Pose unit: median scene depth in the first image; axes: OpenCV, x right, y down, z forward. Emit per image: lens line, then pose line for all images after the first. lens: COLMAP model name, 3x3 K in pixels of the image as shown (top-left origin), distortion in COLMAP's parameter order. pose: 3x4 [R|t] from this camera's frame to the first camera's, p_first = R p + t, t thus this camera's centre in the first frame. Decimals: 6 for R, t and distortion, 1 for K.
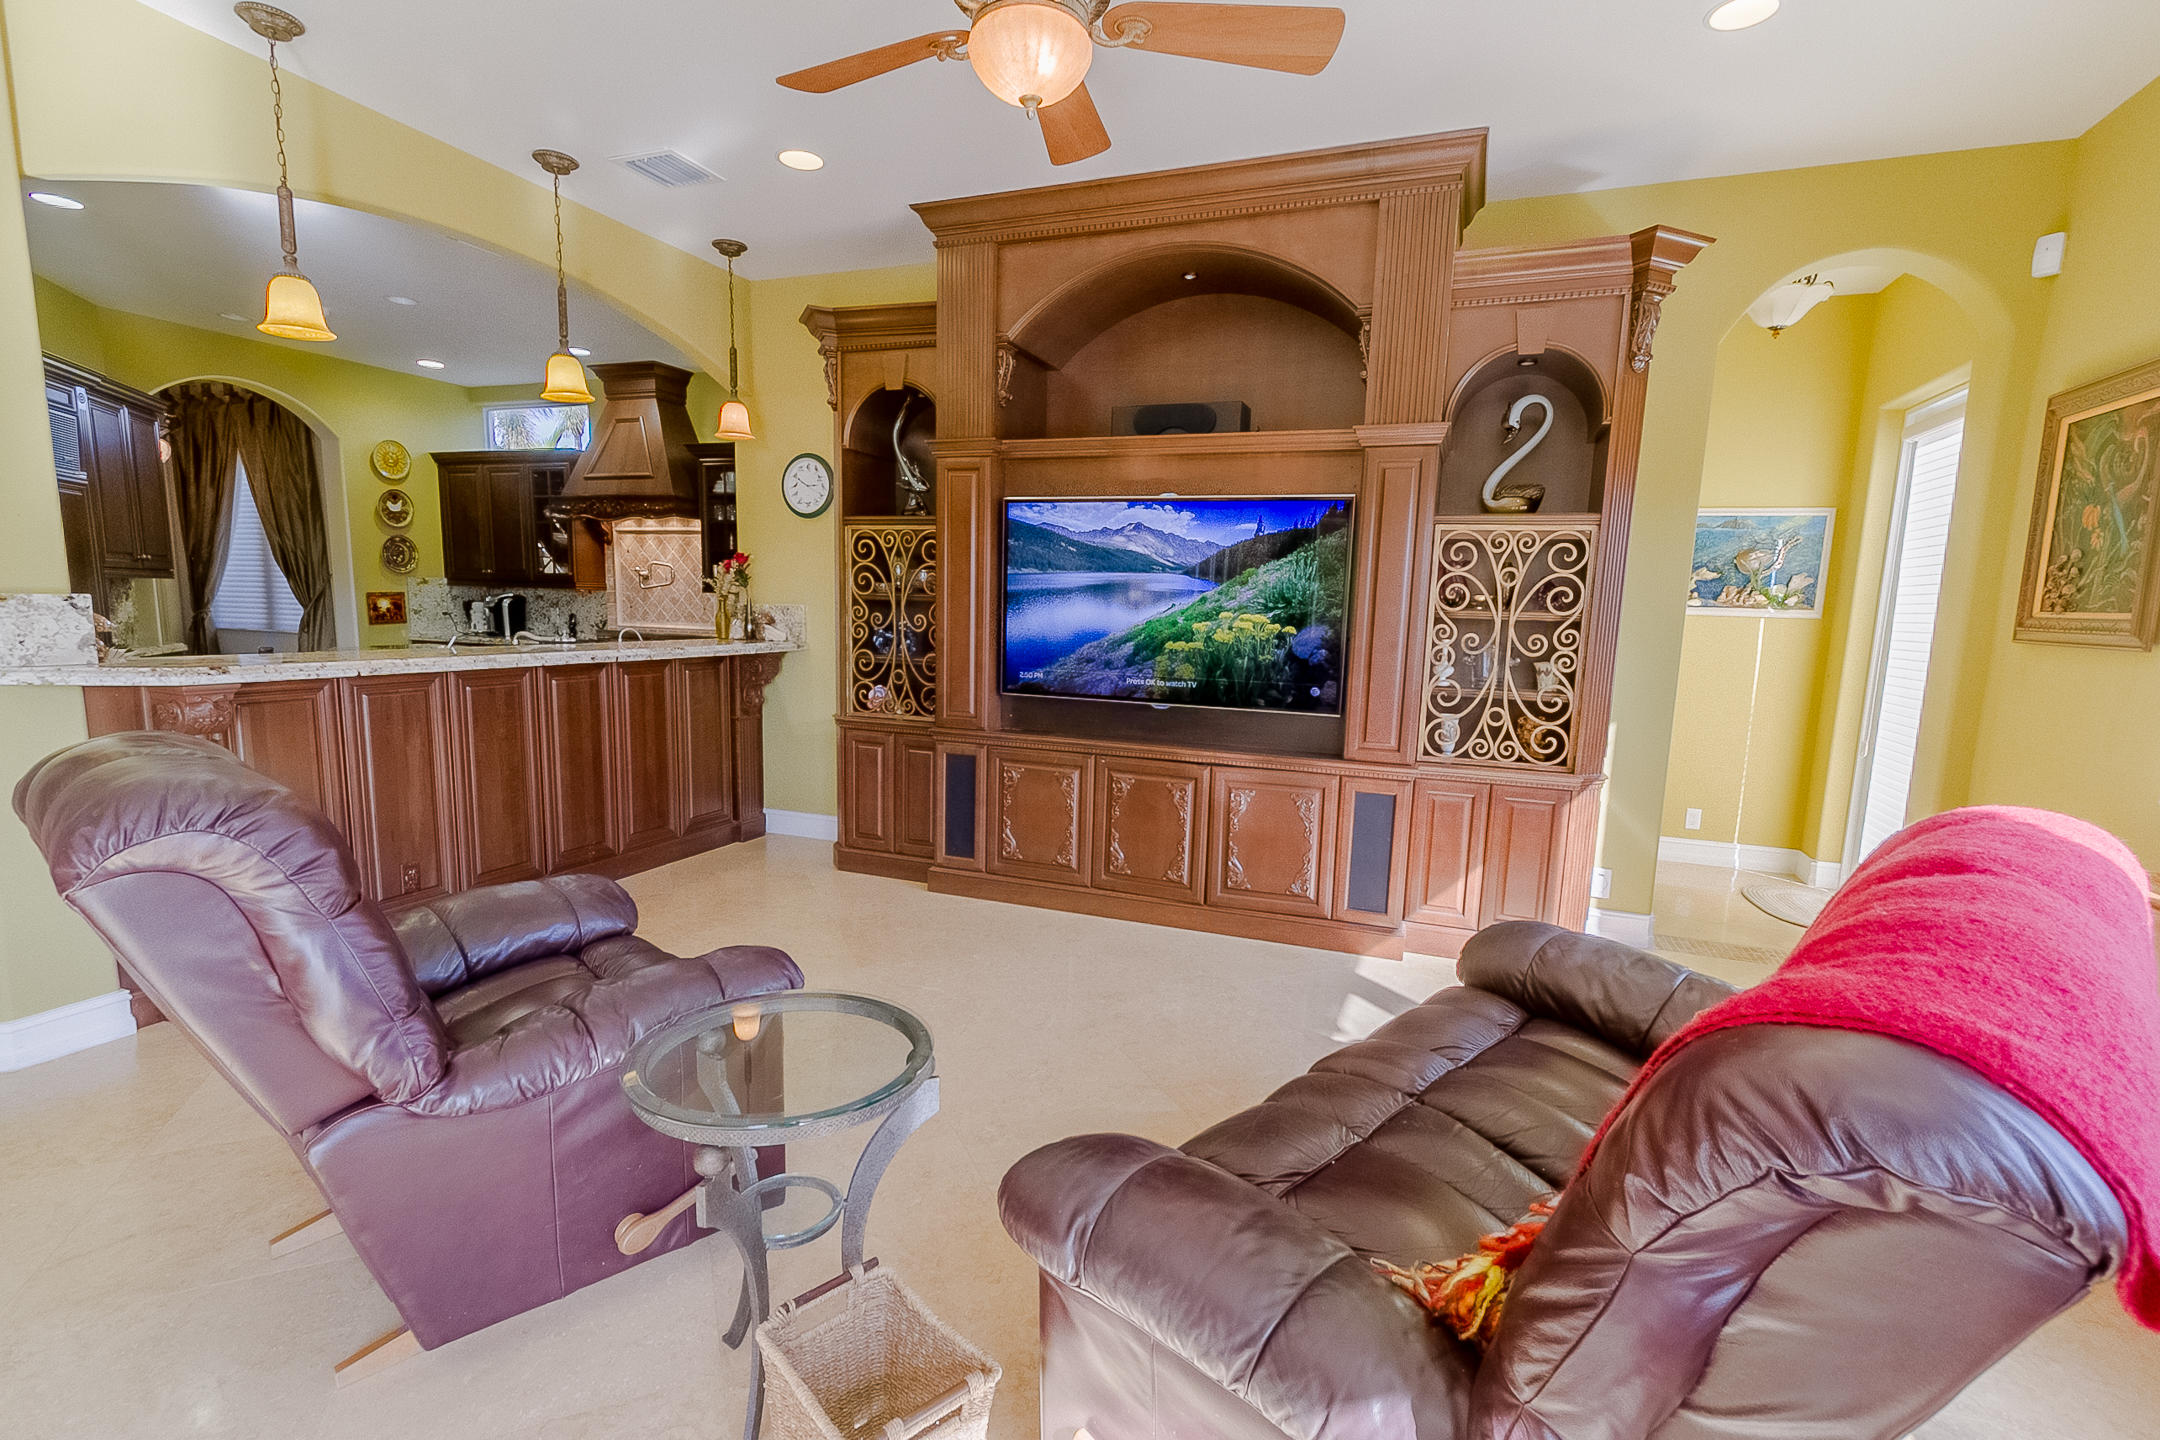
lens RADIAL K [[981.6, 0, 1085.2], [0, 981.6, 750.5], [0, 0, 1]] dist [0.004670, -0.001650]
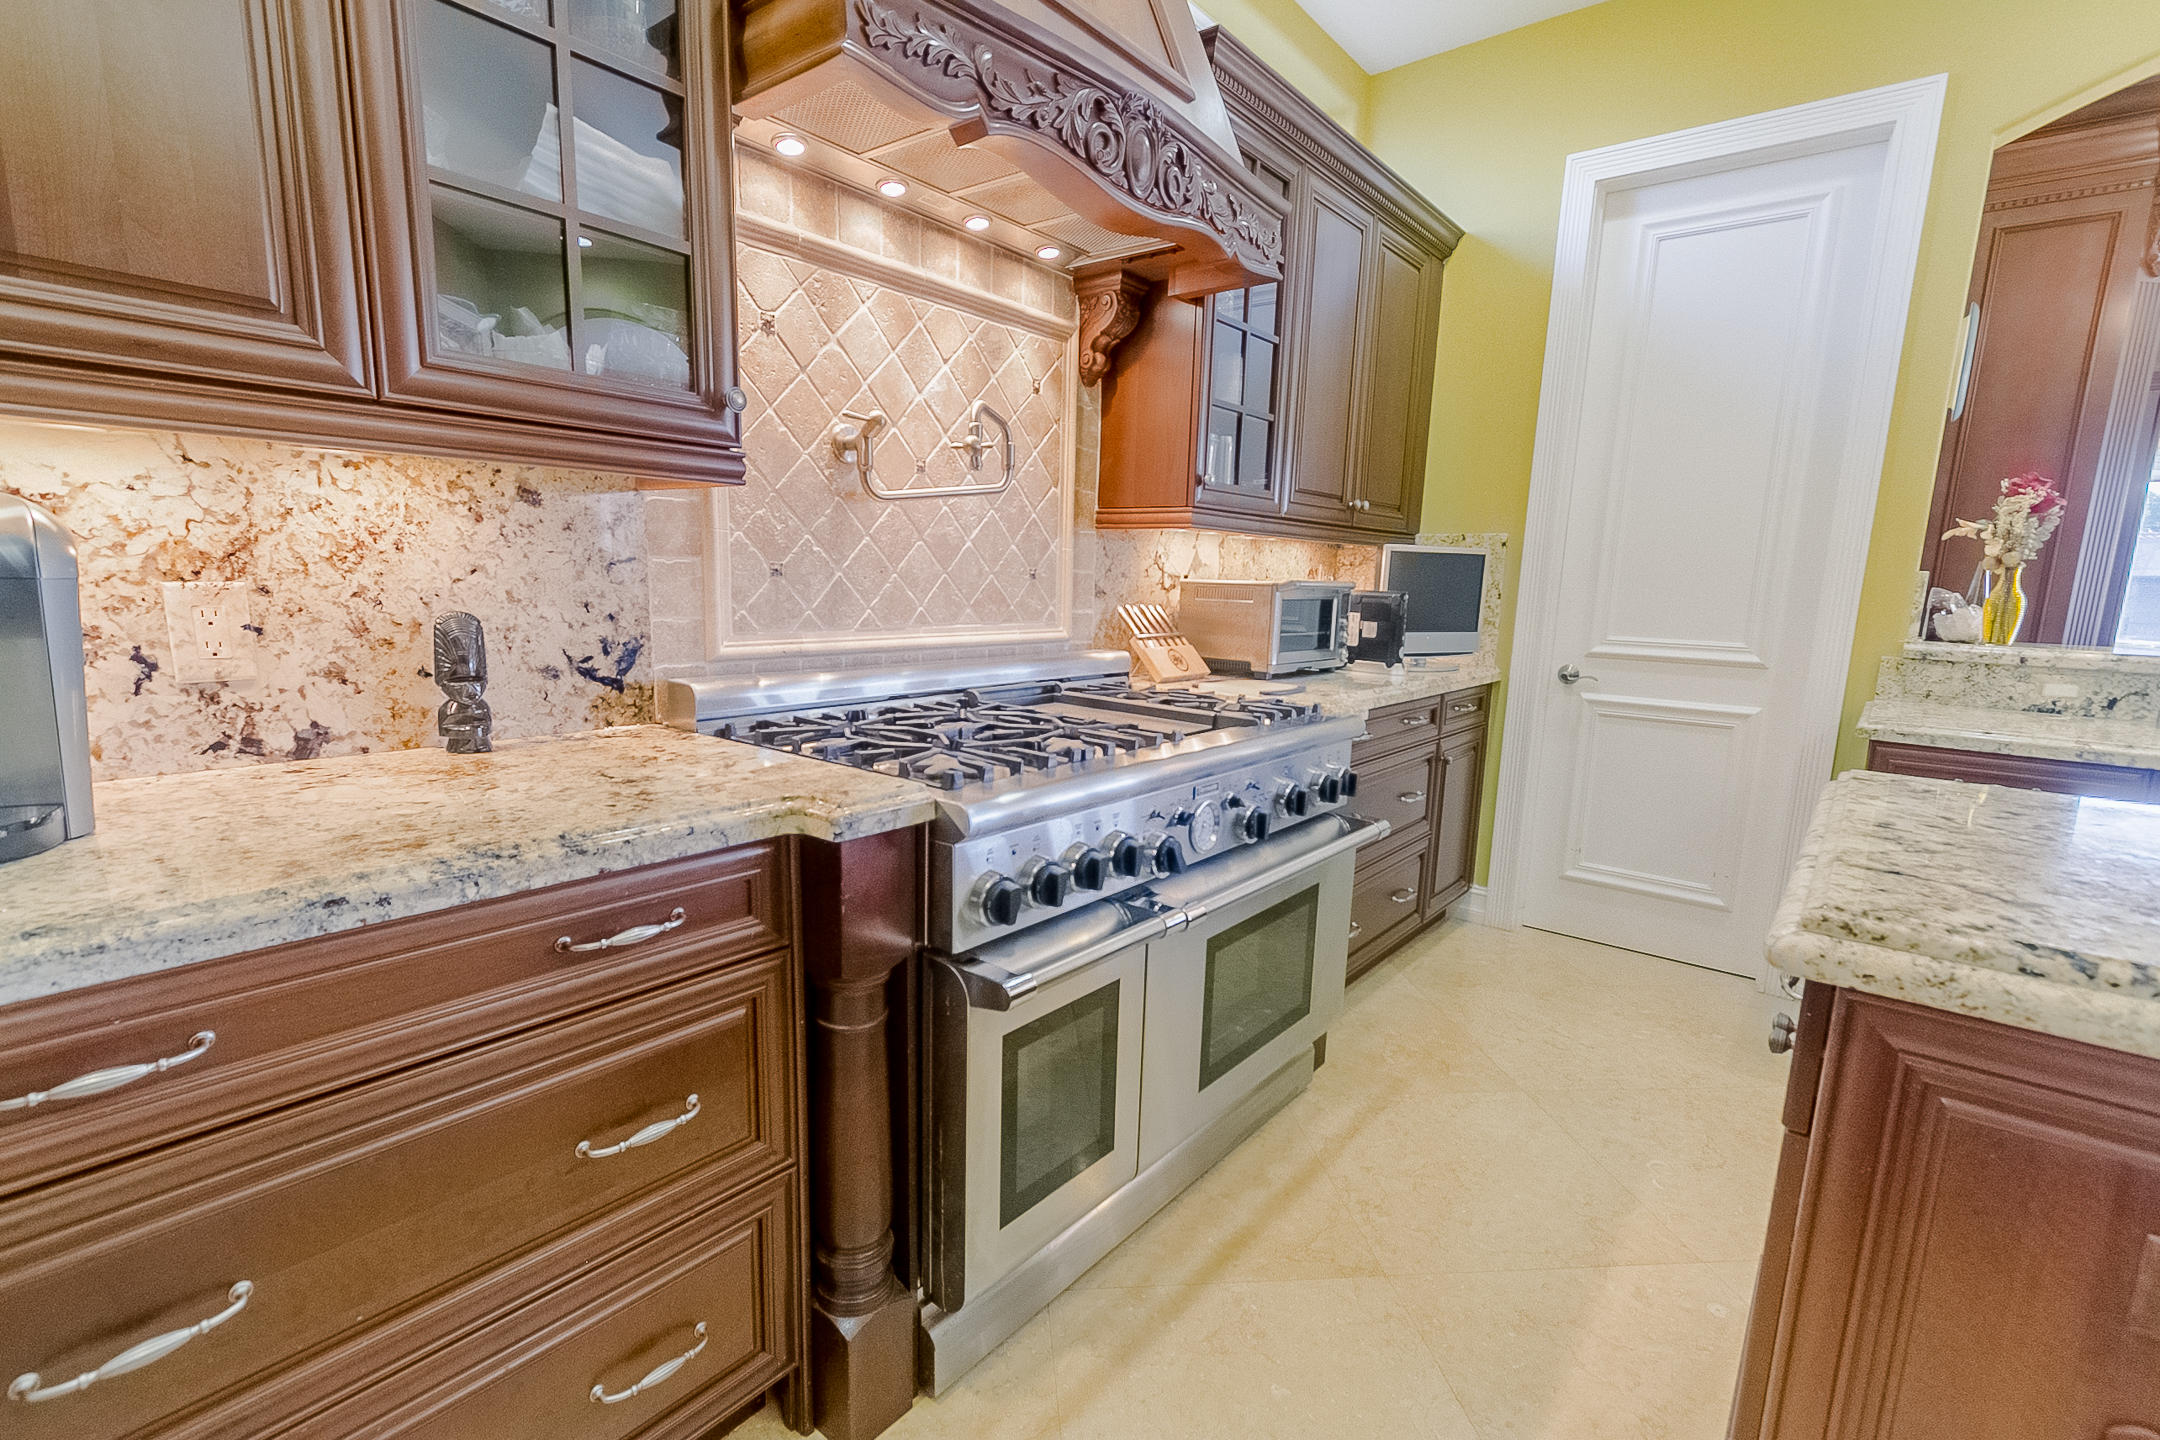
lens RADIAL K [[981.6, 0, 1080.6], [0, 981.6, 732.9], [0, 0, 1]] dist [0.004670, -0.001650]
pose [[0.320731, -0.174487, 0.930960, -1.246264], [0.118089, 0.982583, 0.143479, -0.250157], [-0.939780, 0.063918, 0.335749, 1.600986]]
